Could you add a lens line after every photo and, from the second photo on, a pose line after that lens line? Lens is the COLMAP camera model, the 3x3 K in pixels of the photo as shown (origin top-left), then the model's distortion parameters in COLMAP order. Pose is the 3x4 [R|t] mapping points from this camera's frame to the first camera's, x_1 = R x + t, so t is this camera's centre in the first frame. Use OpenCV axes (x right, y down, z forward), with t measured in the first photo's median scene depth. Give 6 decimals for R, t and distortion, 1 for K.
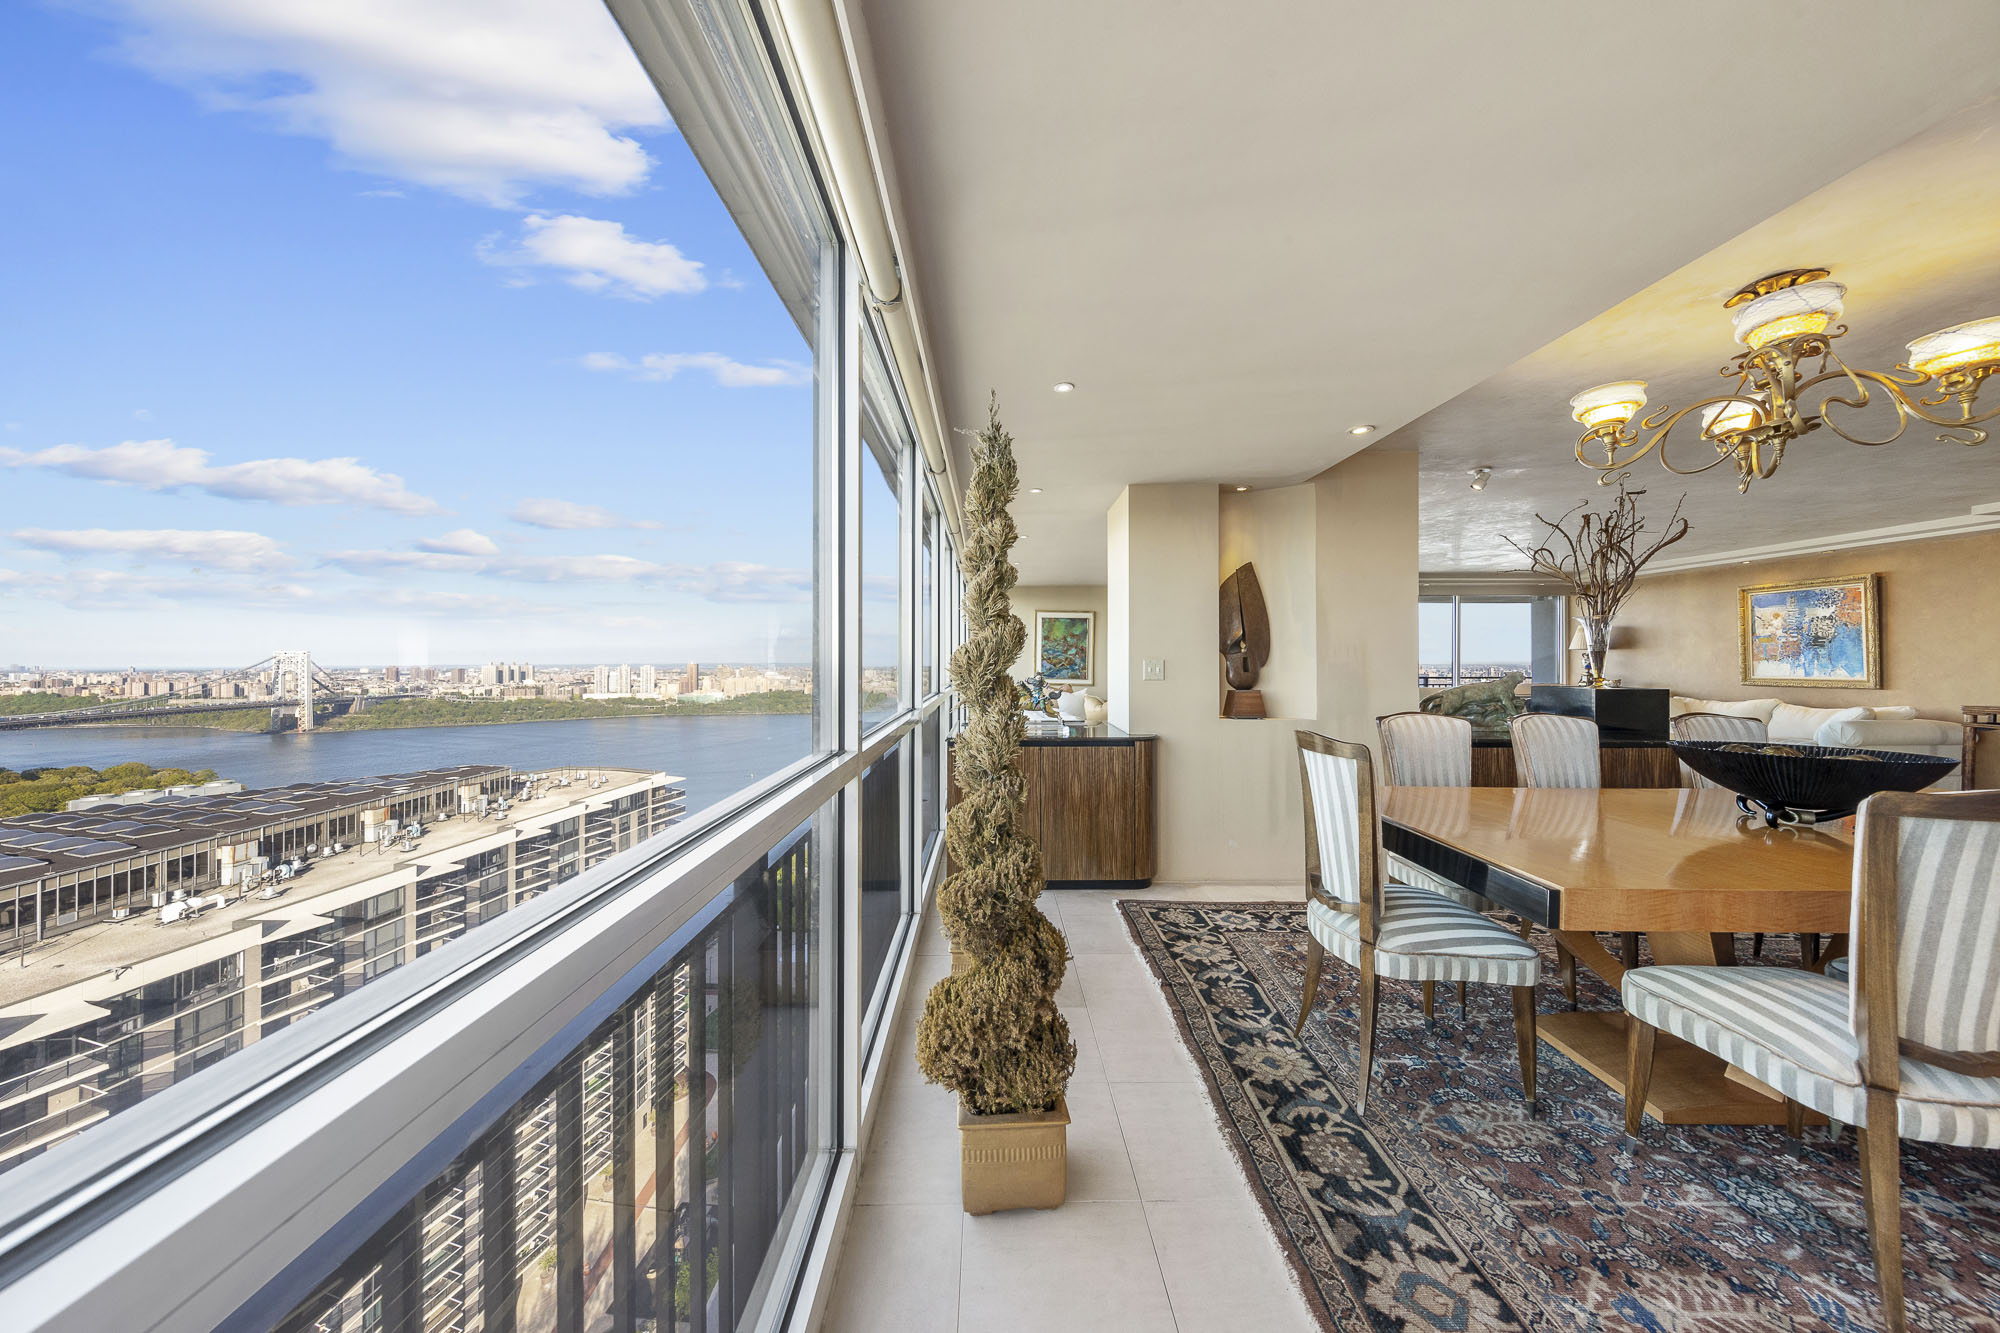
lens RADIAL K [[632.7, 0, 997.7], [0, 632.7, 656.6], [0, 0, 1]] dist [0.006541, -0.001943]
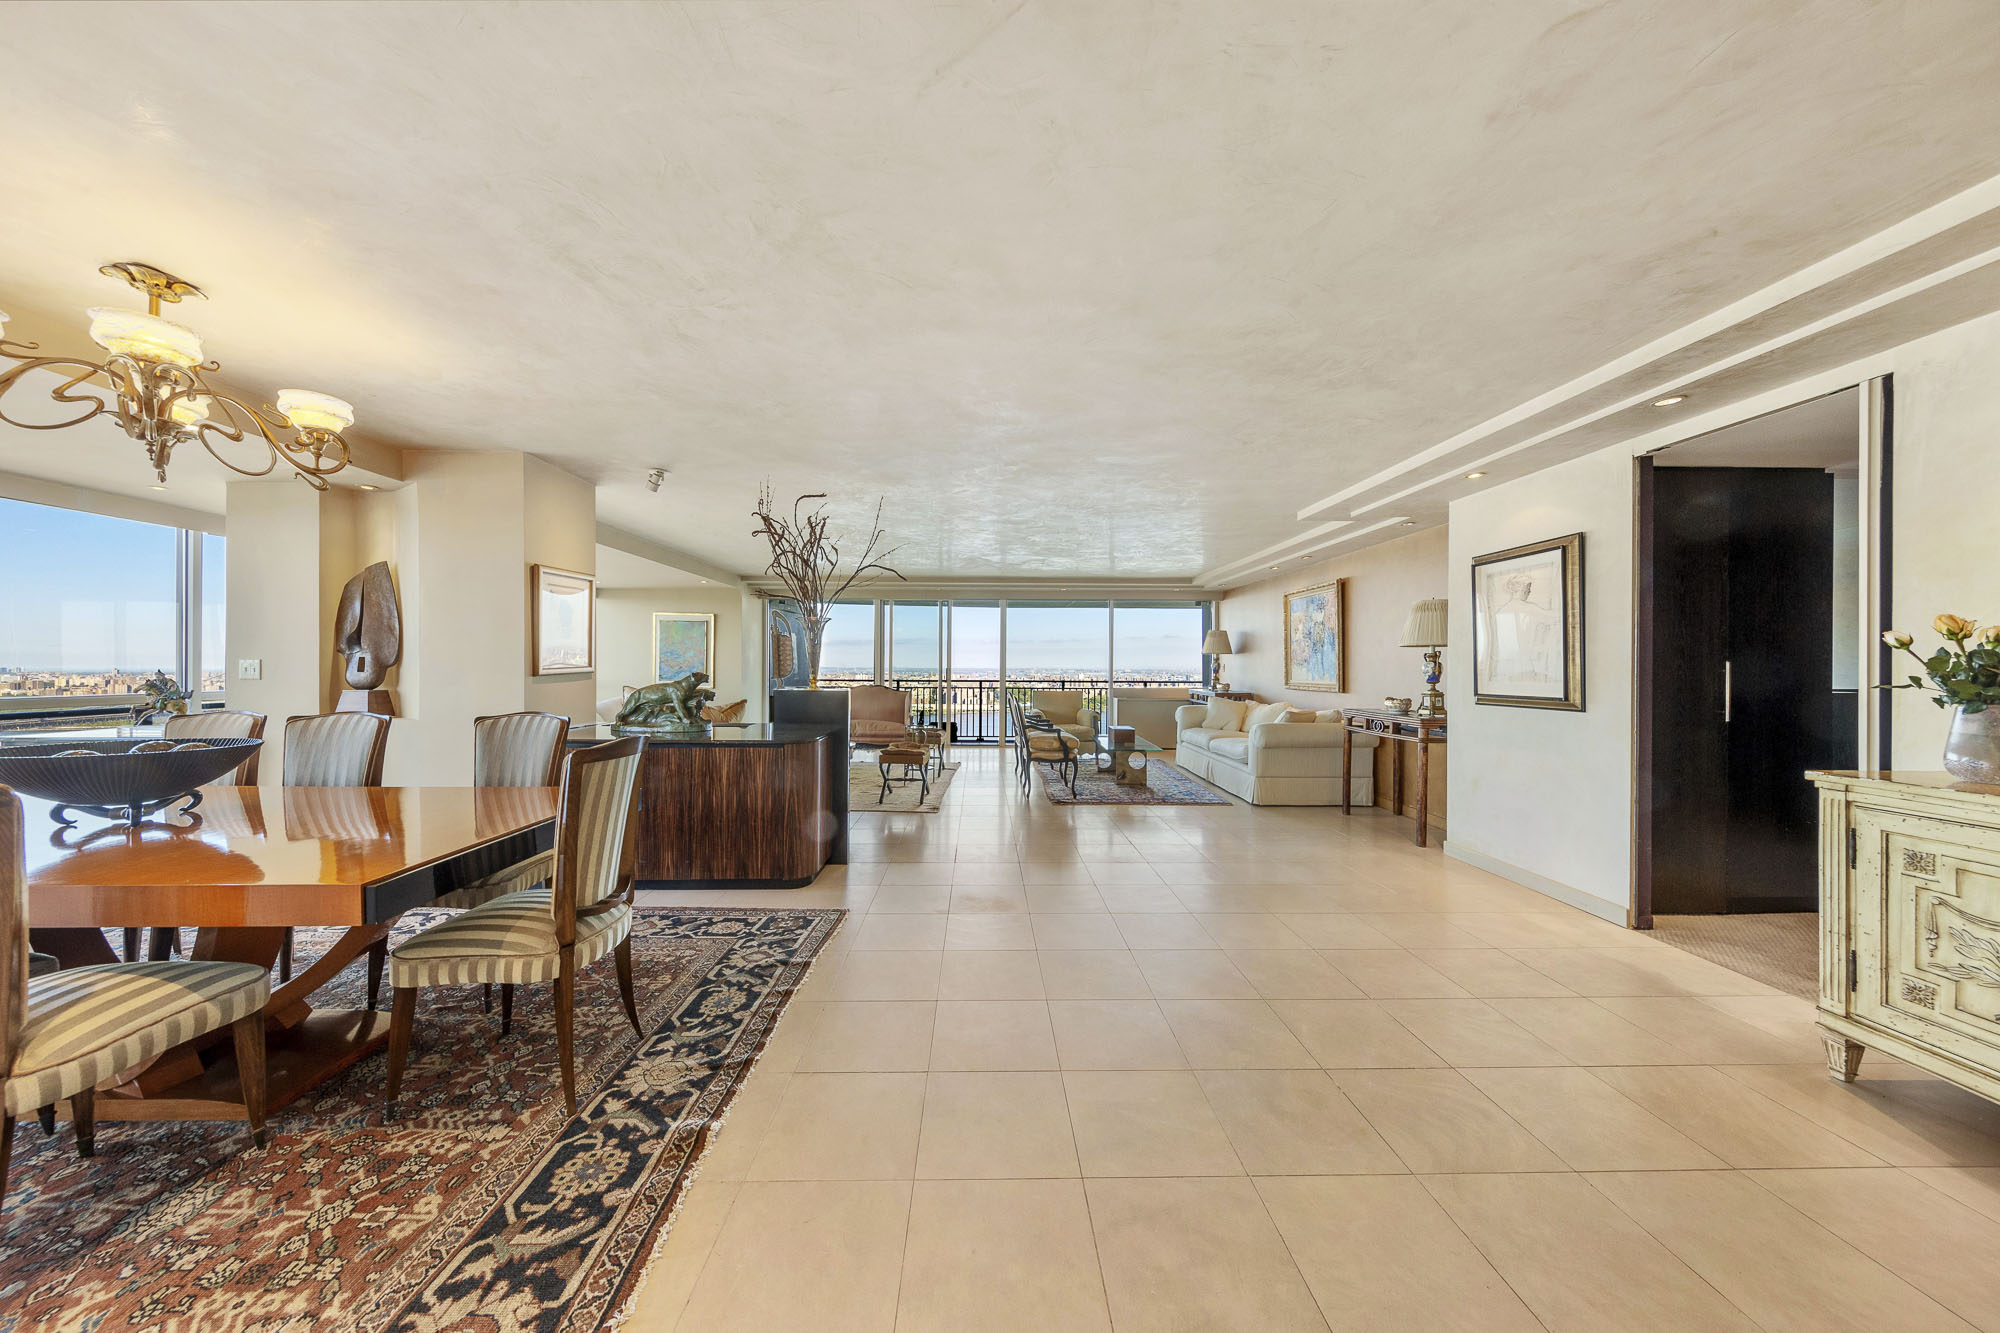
lens RADIAL K [[632.7, 0, 993.7], [0, 632.7, 662.8], [0, 0, 1]] dist [0.006541, -0.001943]
pose [[0.999975, 0.003324, 0.006174, 2.675145], [-0.003340, 0.999991, 0.002584, 0.006918], [-0.006166, -0.002604, 0.999978, -0.028734]]
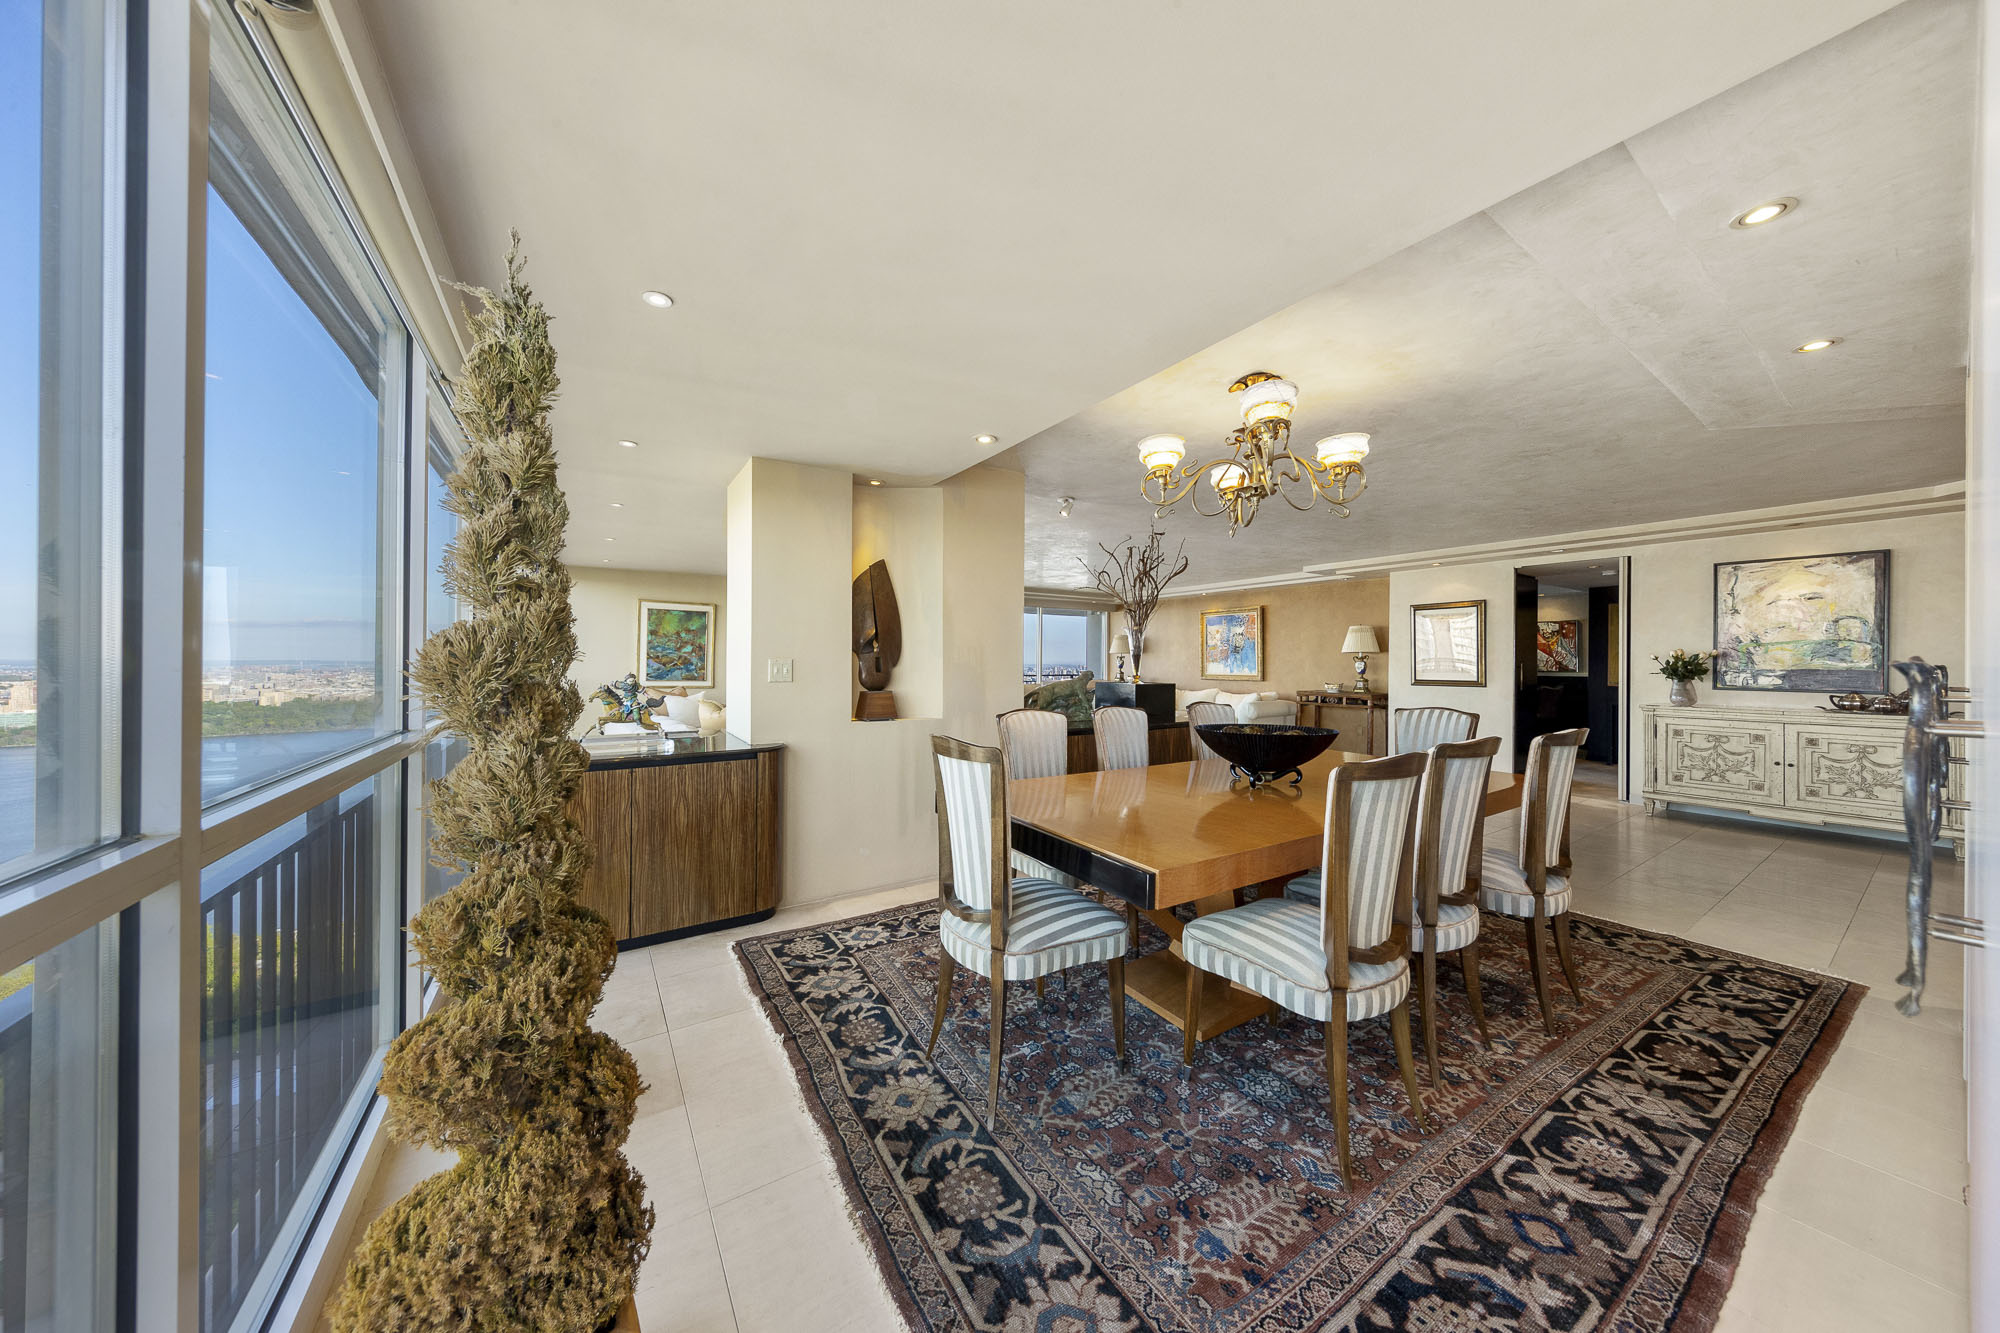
lens RADIAL K [[632.7, 0, 992.7], [0, 632.7, 660.7], [0, 0, 1]] dist [0.006541, -0.001943]
pose [[0.847080, 0.005177, 0.531440, 0.044973], [-0.008950, 0.999950, 0.004525, 0.000857], [-0.531390, -0.008589, 0.847084, 0.149162]]
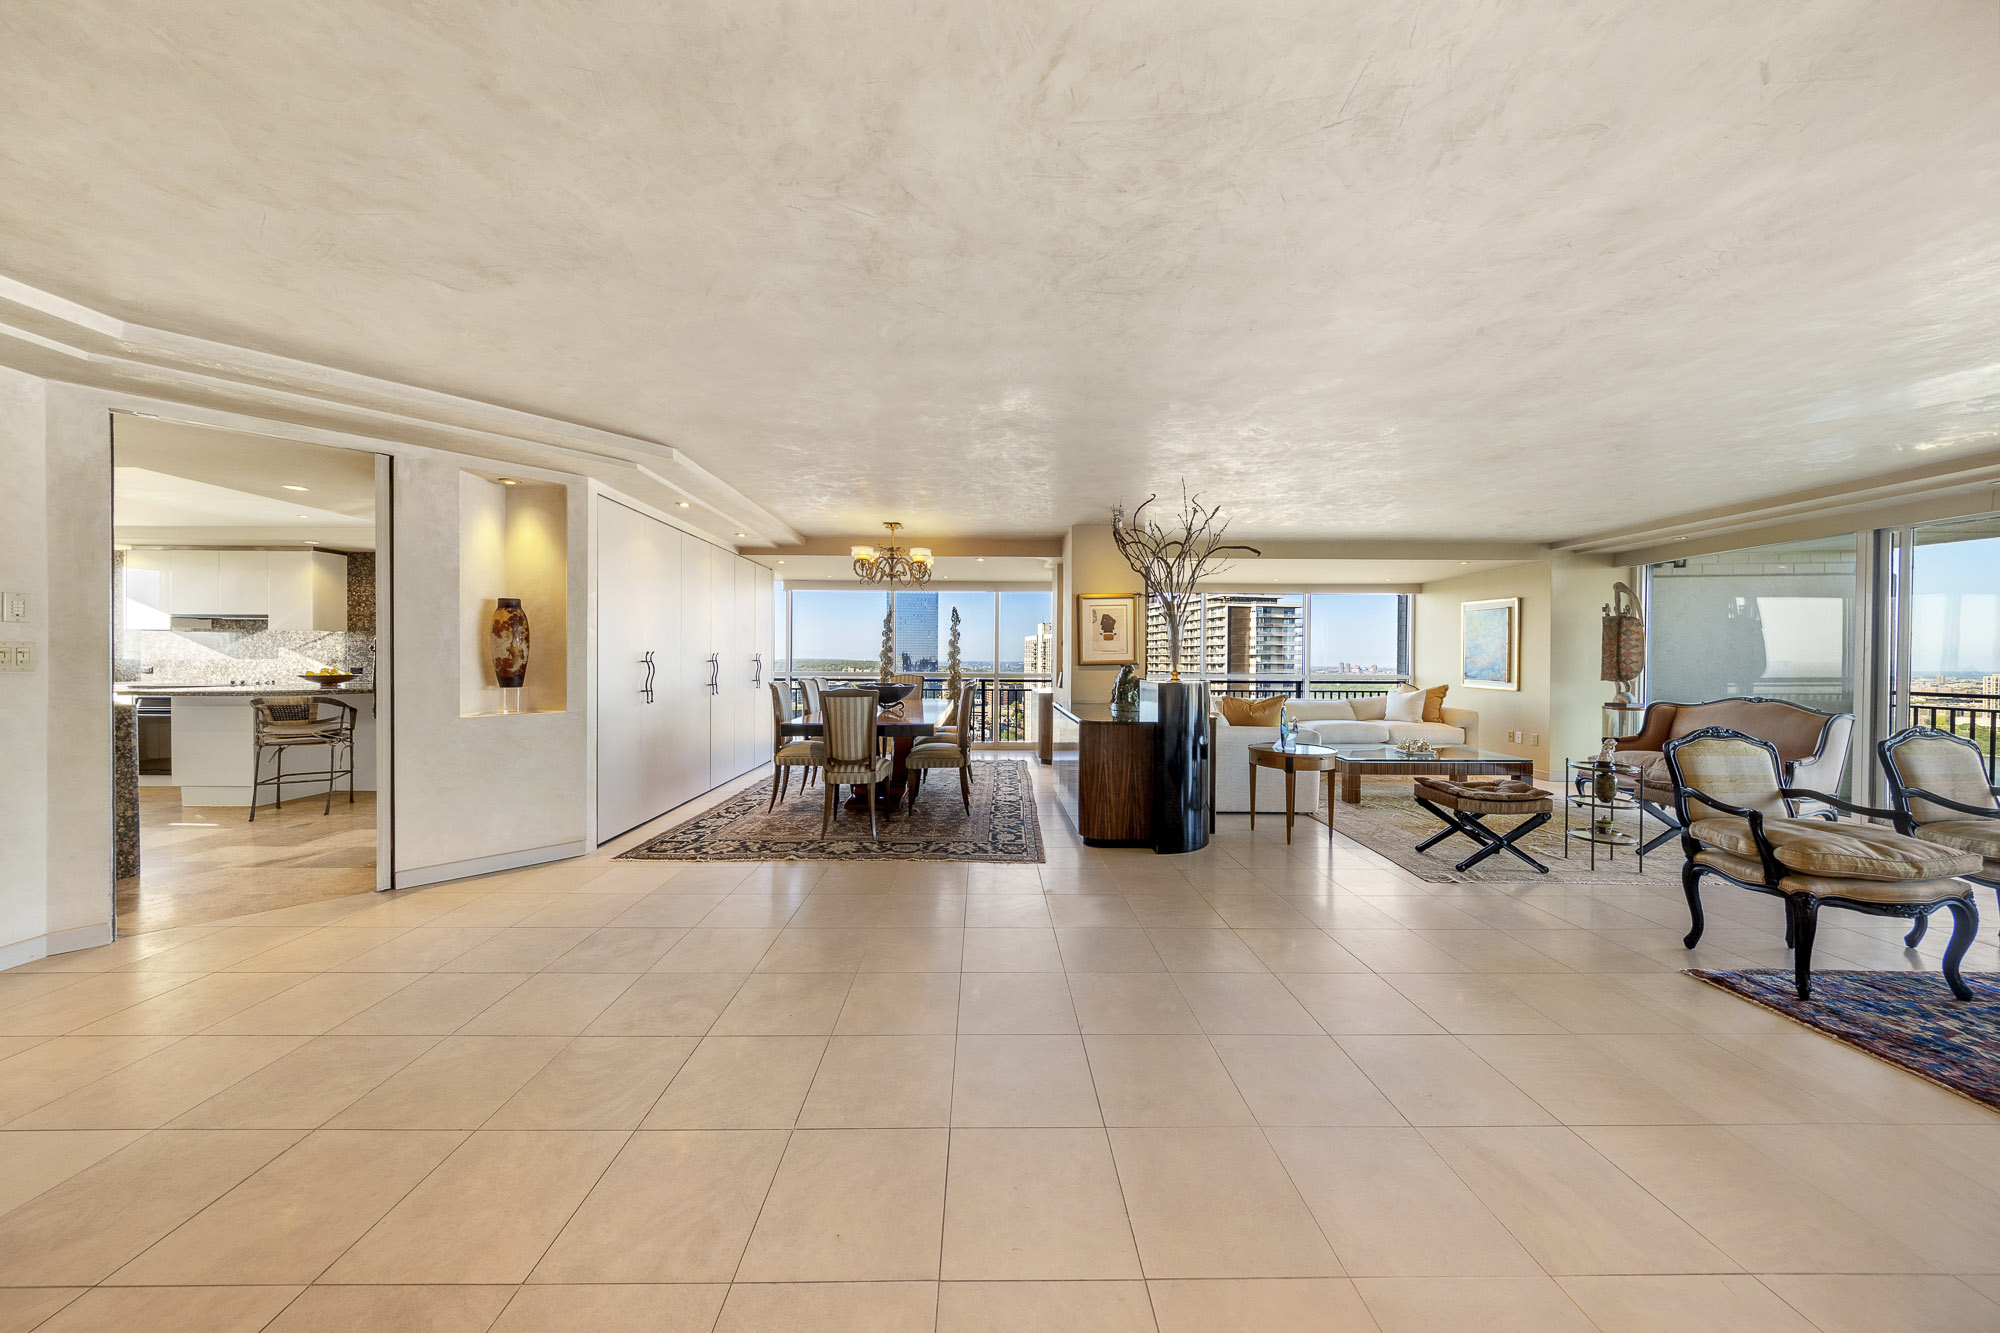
lens RADIAL K [[632.7, 0, 991.1], [0, 632.7, 659.6], [0, 0, 1]] dist [0.006541, -0.001943]
pose [[-0.003844, -0.000513, -0.999992, 4.338739], [0.000664, 1.000000, -0.000516, 0.030065], [0.999992, -0.000666, -0.003843, 1.529208]]
